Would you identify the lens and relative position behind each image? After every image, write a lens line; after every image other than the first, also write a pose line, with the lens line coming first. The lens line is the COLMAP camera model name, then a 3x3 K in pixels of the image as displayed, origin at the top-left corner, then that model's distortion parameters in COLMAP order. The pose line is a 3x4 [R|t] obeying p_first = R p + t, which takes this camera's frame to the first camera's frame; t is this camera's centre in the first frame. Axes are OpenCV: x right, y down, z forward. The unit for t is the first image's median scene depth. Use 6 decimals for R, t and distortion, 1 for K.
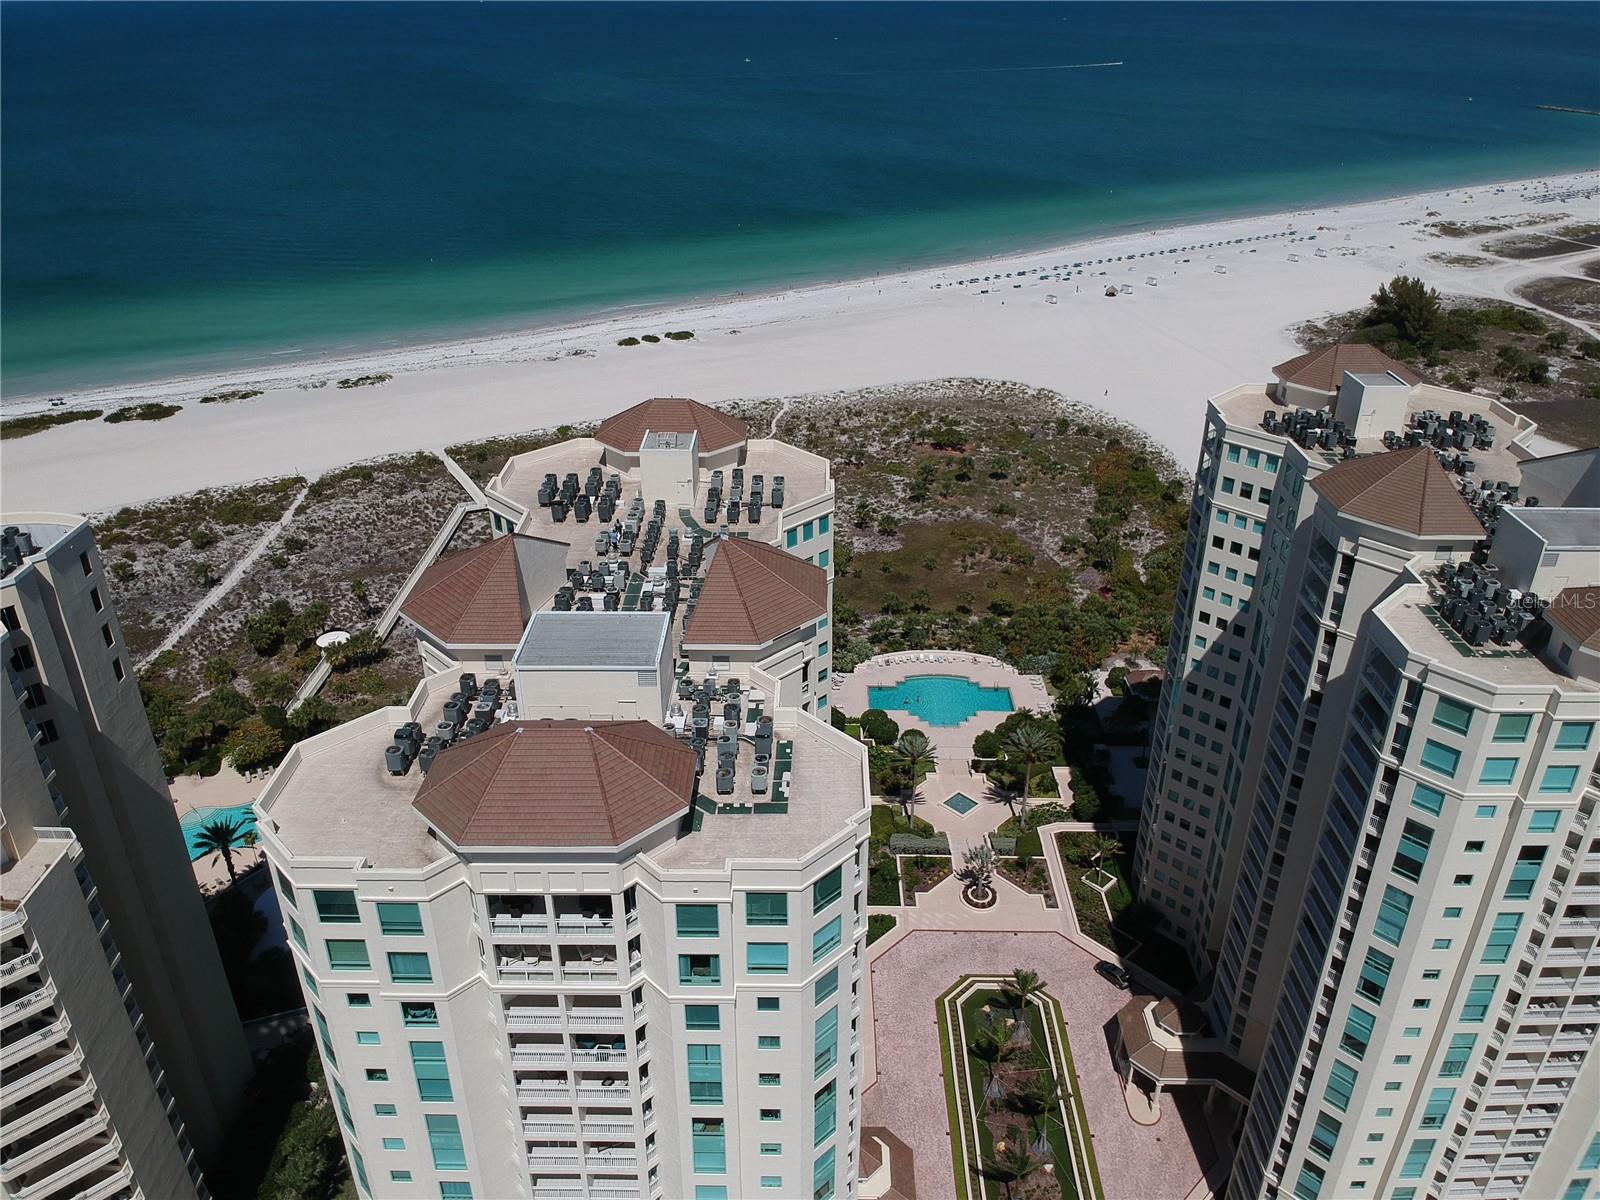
lens RADIAL K [[1192.4, 0, 796.2], [0, 1192.4, 584.1], [0, 0, 1]] dist [0.083464, -0.150016]
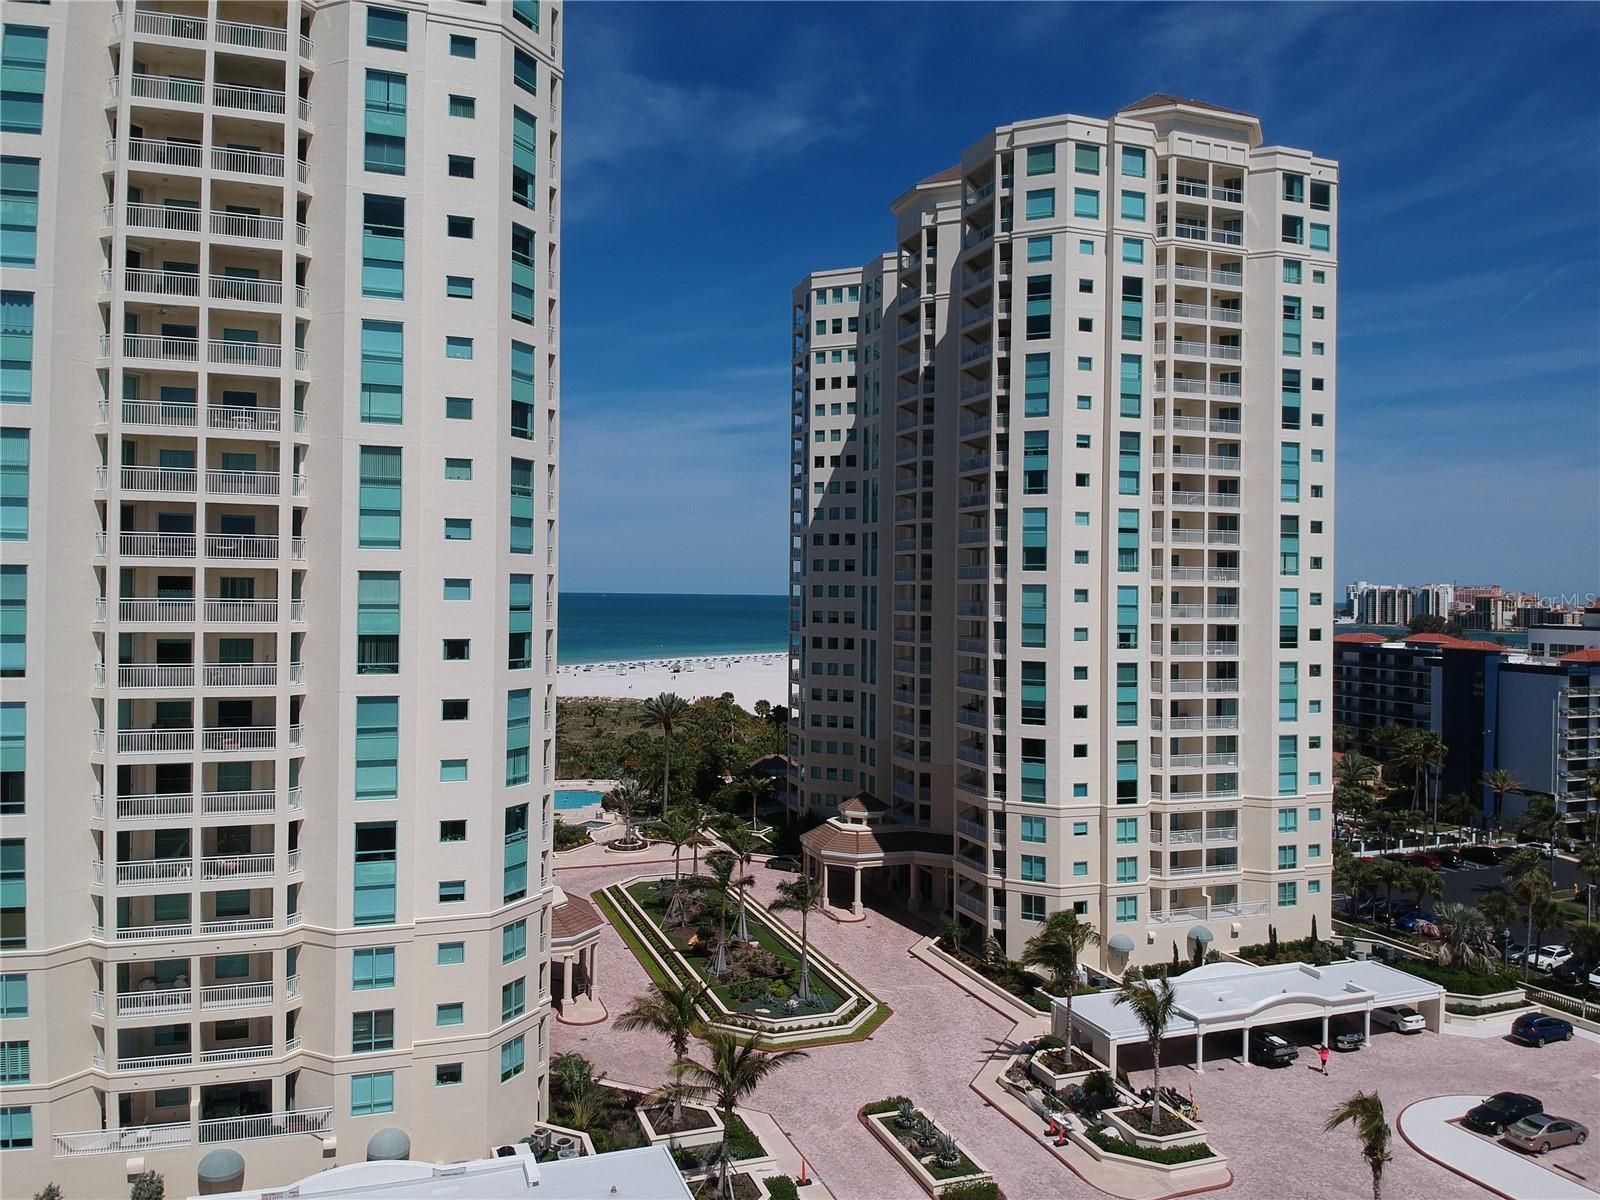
lens RADIAL K [[1192.4, 0, 796.2], [0, 1192.4, 589.5], [0, 0, 1]] dist [0.083464, -0.150016]
pose [[0.933979, 0.012737, 0.357101, -0.057531], [0.153921, 0.887556, -0.434228, 0.609463], [-0.322478, 0.460525, 0.826998, 0.193162]]
